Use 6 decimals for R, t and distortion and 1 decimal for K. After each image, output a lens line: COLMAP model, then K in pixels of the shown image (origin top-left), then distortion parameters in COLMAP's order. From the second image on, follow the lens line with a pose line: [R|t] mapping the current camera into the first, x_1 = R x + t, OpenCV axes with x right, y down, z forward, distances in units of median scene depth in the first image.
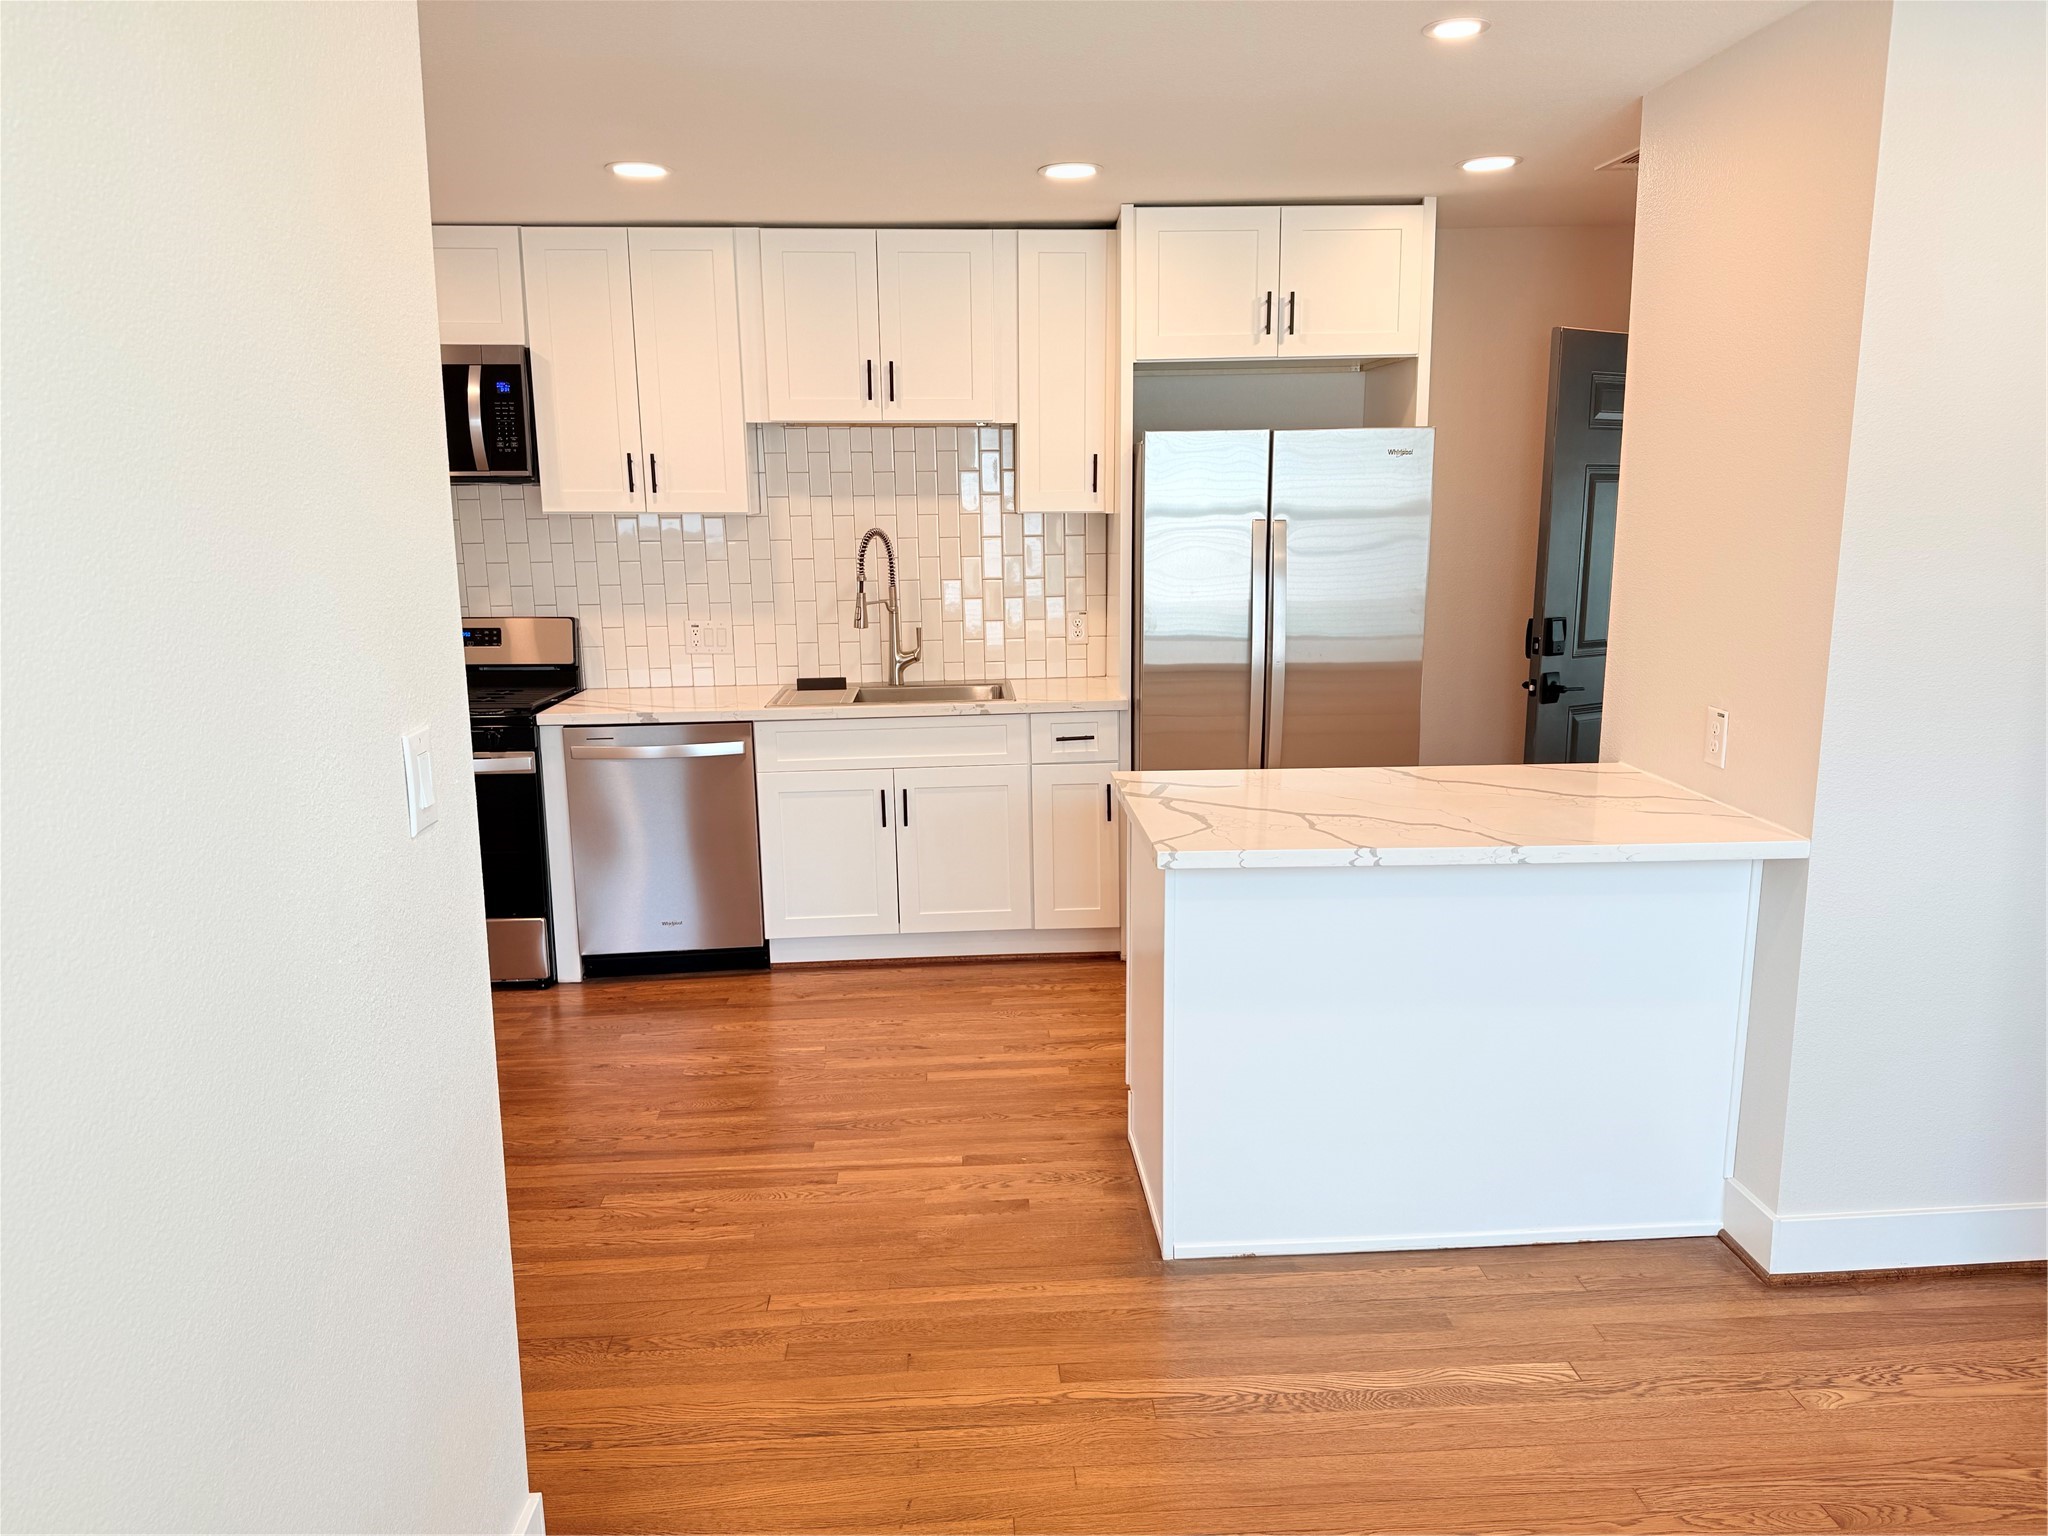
lens RADIAL K [[1447.8, 0, 1024.0], [0, 1447.8, 768.0], [0, 0, 1]] dist [0.189697, -0.277924]
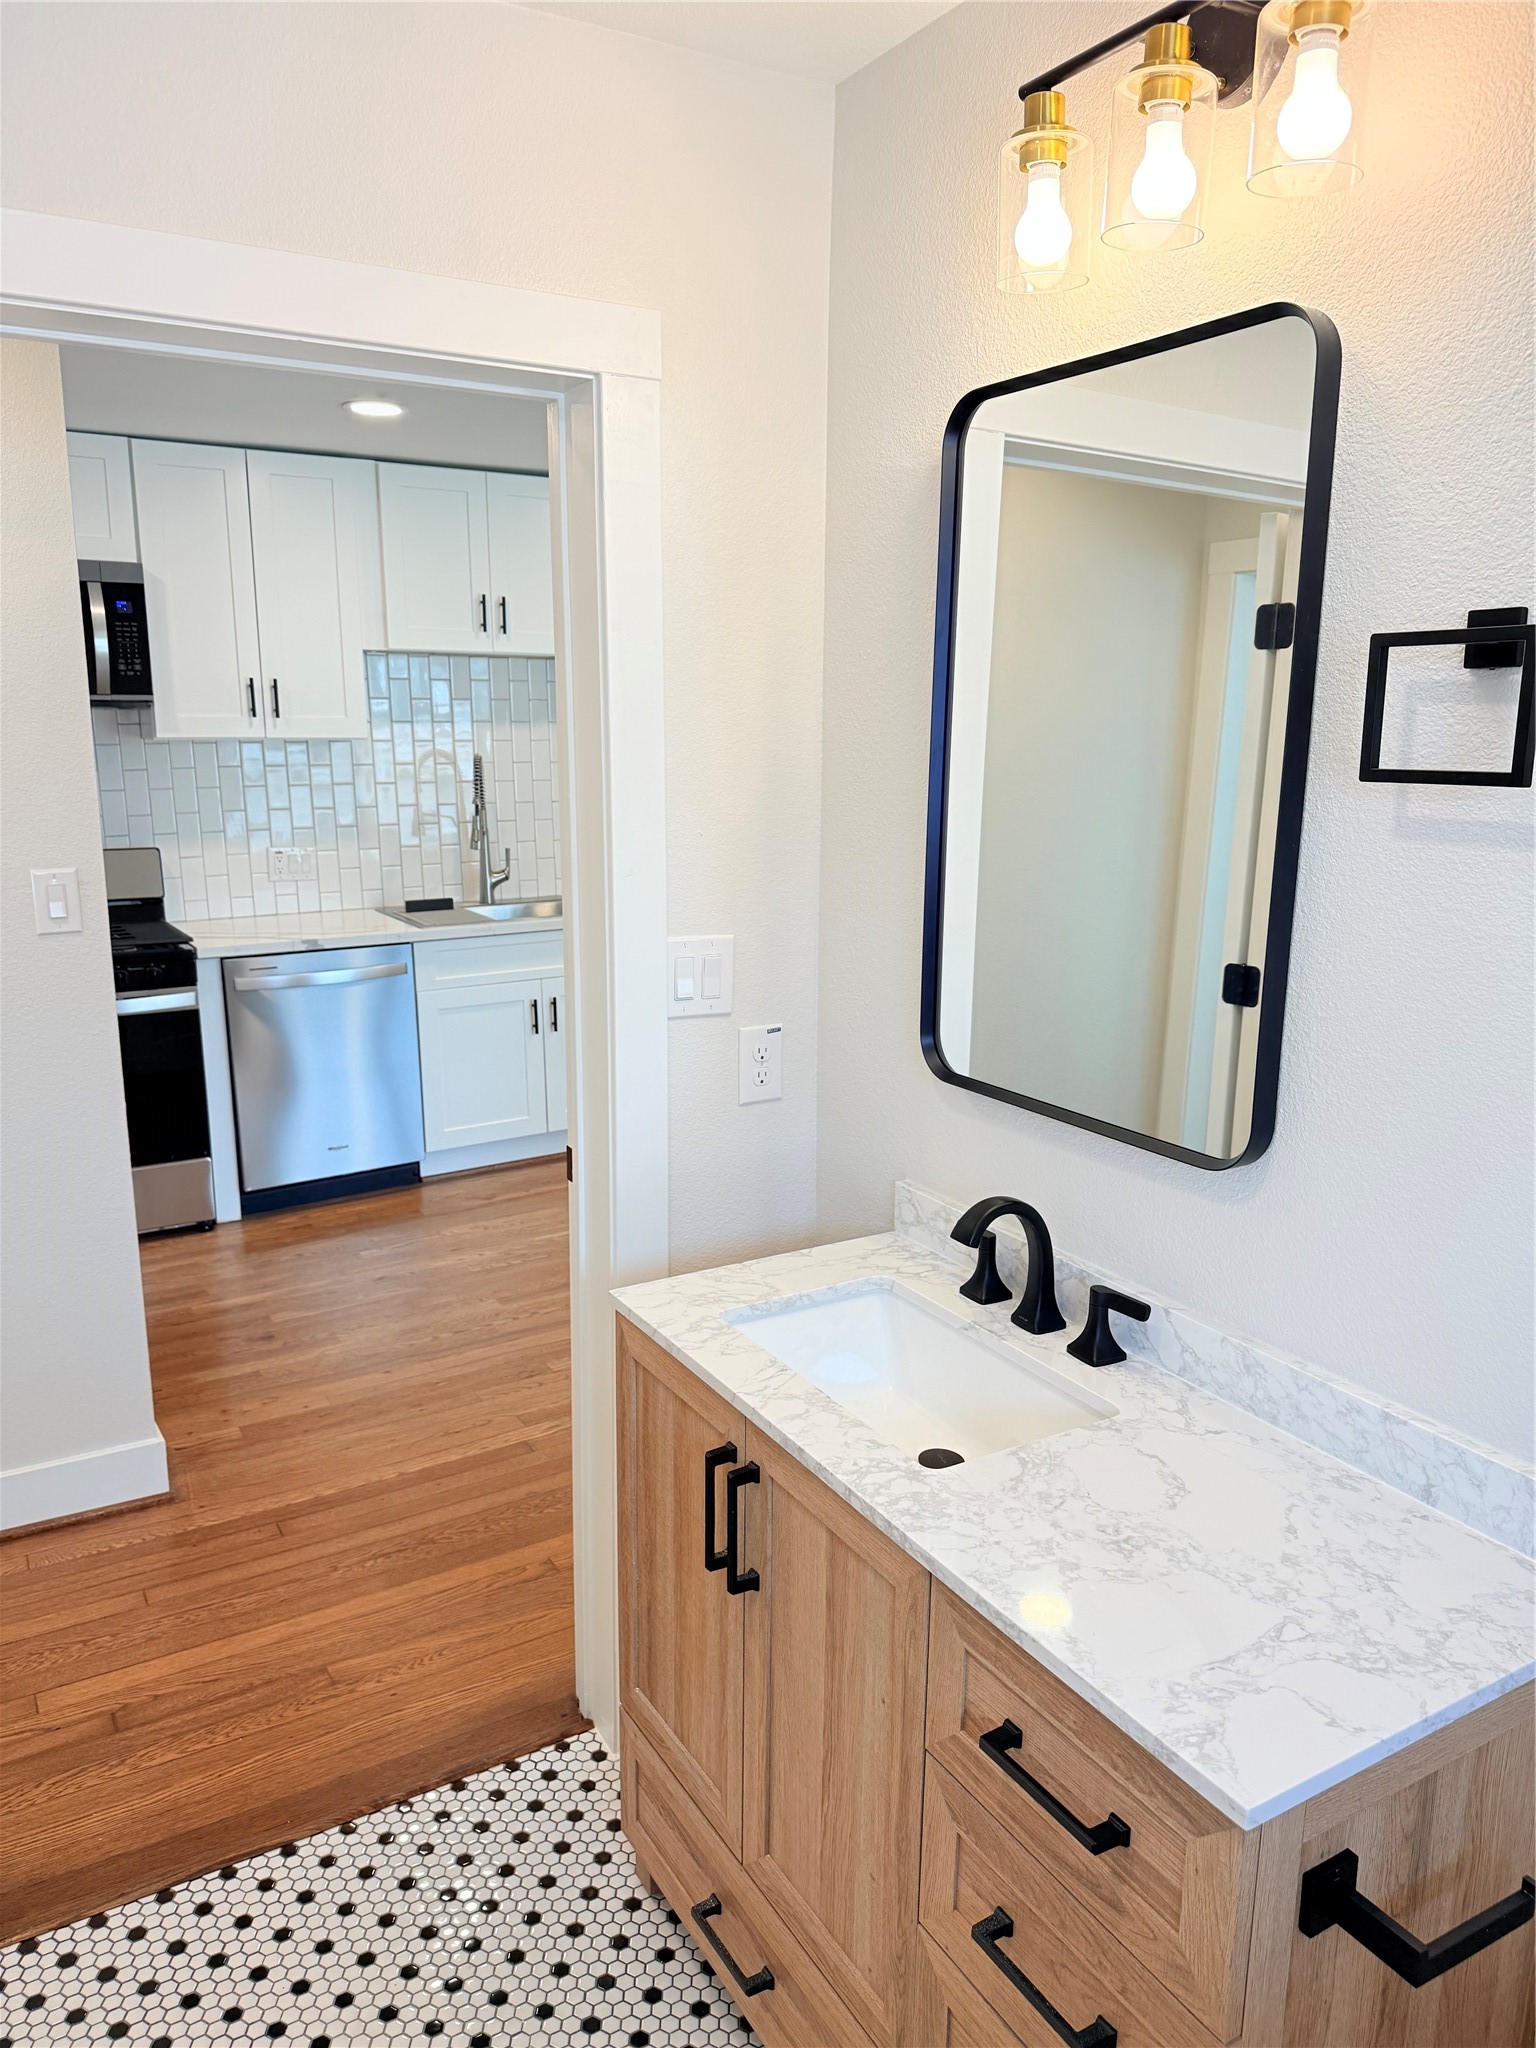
lens RADIAL K [[1439.8, 0, 768.0], [0, 1439.8, 1024.0], [0, 0, 1]] dist [0.121327, -0.115939]
pose [[0.888351, -0.087915, 0.450669, -0.420966], [0.079618, 0.996124, 0.037380, 0.007190], [-0.452209, 0.002675, 0.891908, -0.027666]]
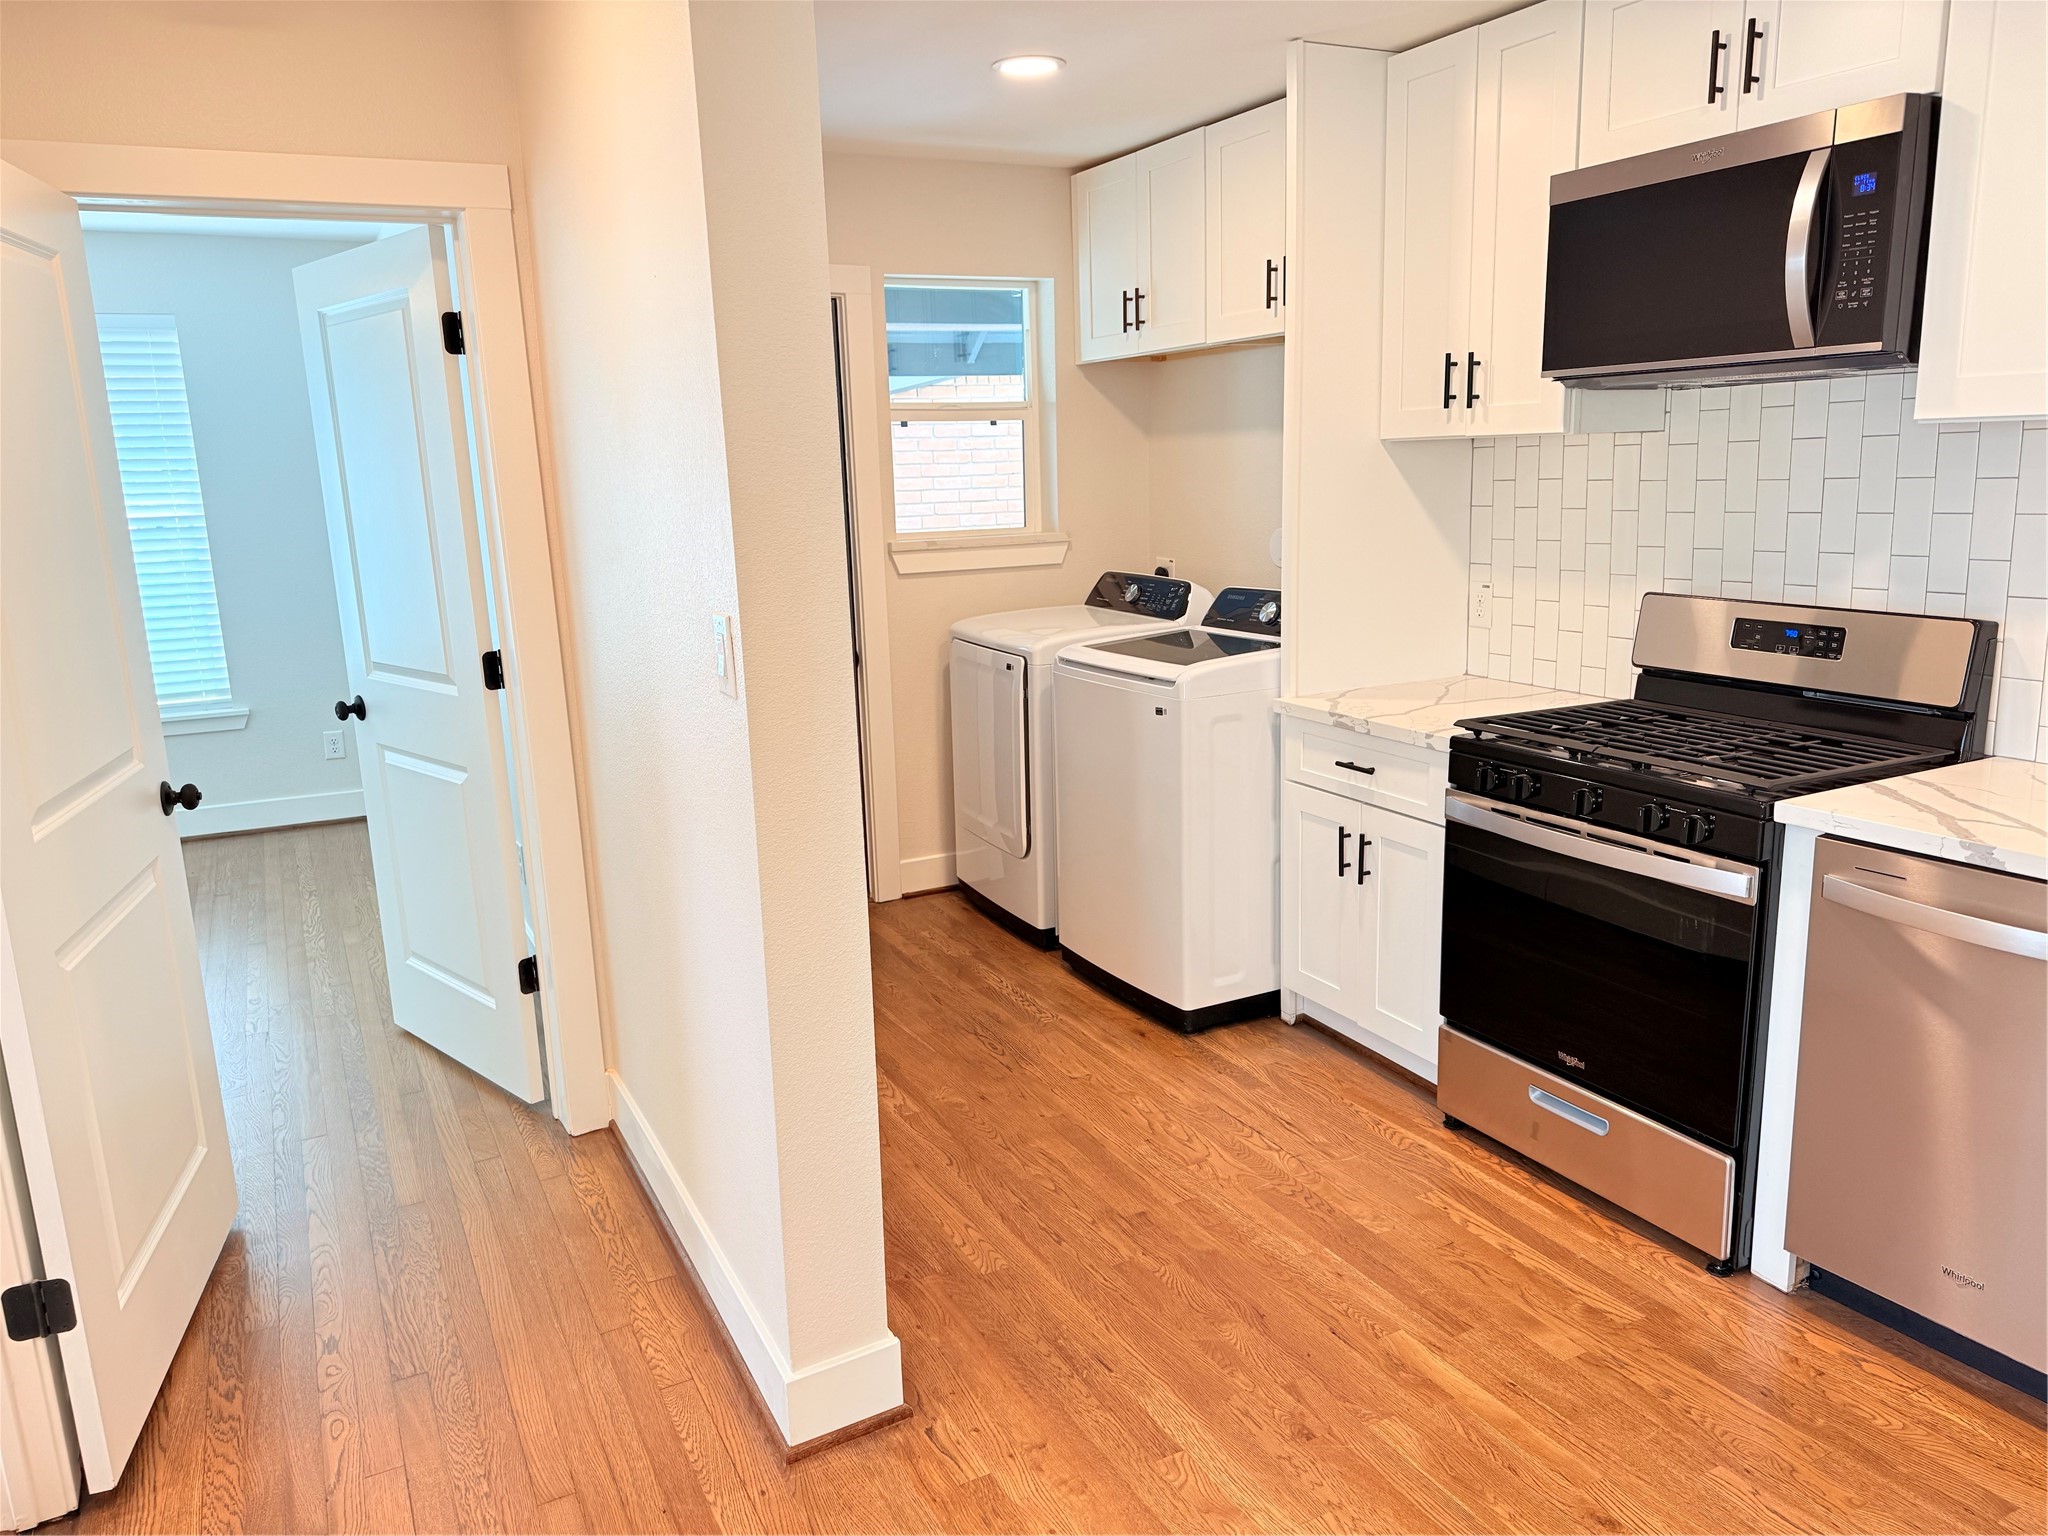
lens RADIAL K [[1439.8, 0, 1024.0], [0, 1439.8, 768.0], [0, 0, 1]] dist [0.121327, -0.115939]
pose [[0.417599, 0.188498, -0.888864, 0.031624], [-0.139450, 0.979951, 0.142299, -0.083735], [0.897867, 0.064528, 0.435512, 0.500310]]
